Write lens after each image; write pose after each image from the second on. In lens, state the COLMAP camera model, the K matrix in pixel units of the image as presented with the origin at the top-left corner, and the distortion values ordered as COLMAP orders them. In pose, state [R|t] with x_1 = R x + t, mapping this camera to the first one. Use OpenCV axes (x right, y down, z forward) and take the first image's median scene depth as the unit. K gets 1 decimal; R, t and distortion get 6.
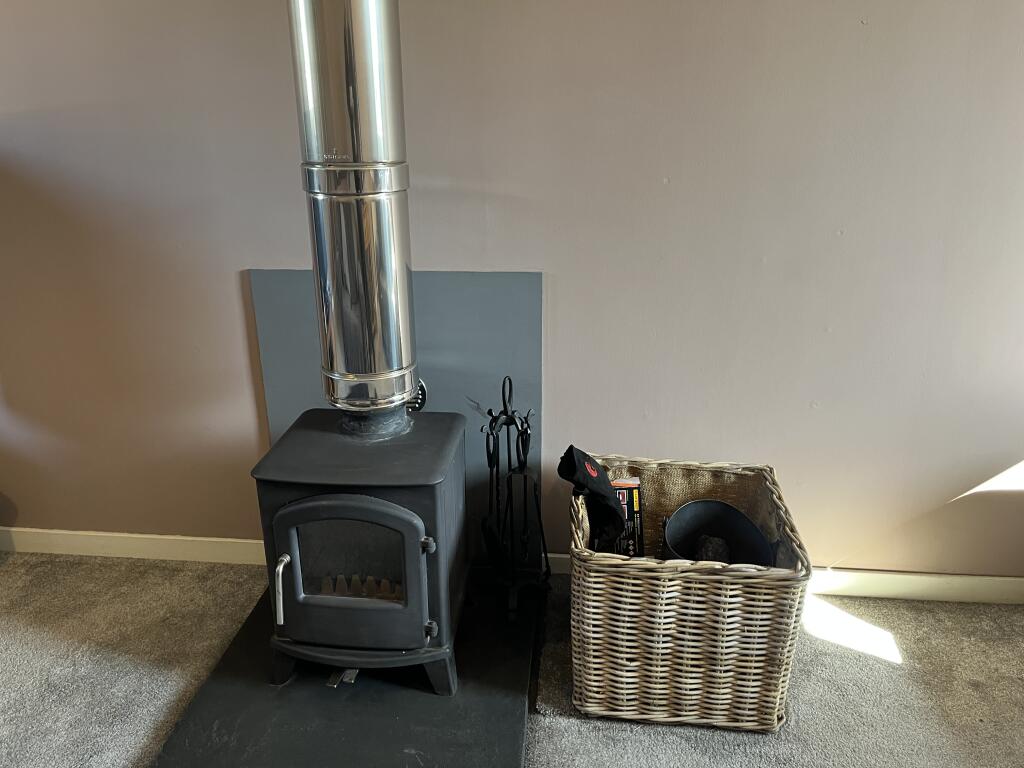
lens RADIAL K [[748.6, 0, 513.3], [0, 748.6, 349.6], [0, 0, 1]] dist [0.002953, 0.004667]
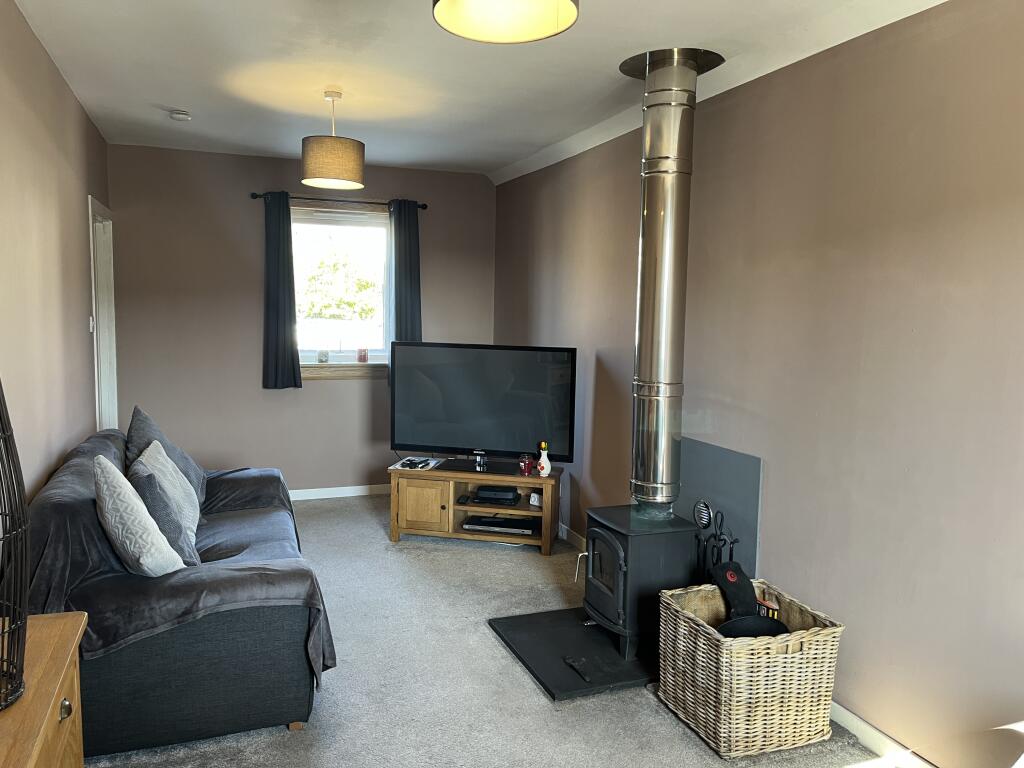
lens RADIAL K [[795.5, 0, 512.0], [0, 795.5, 384.0], [0, 0, 1]] dist [0.079465, -0.108359]
pose [[0.428087, 0.090679, -0.899177, 1.624314], [-0.292513, 0.955298, -0.042923, -0.028555], [0.855089, 0.281395, 0.435475, -0.321029]]
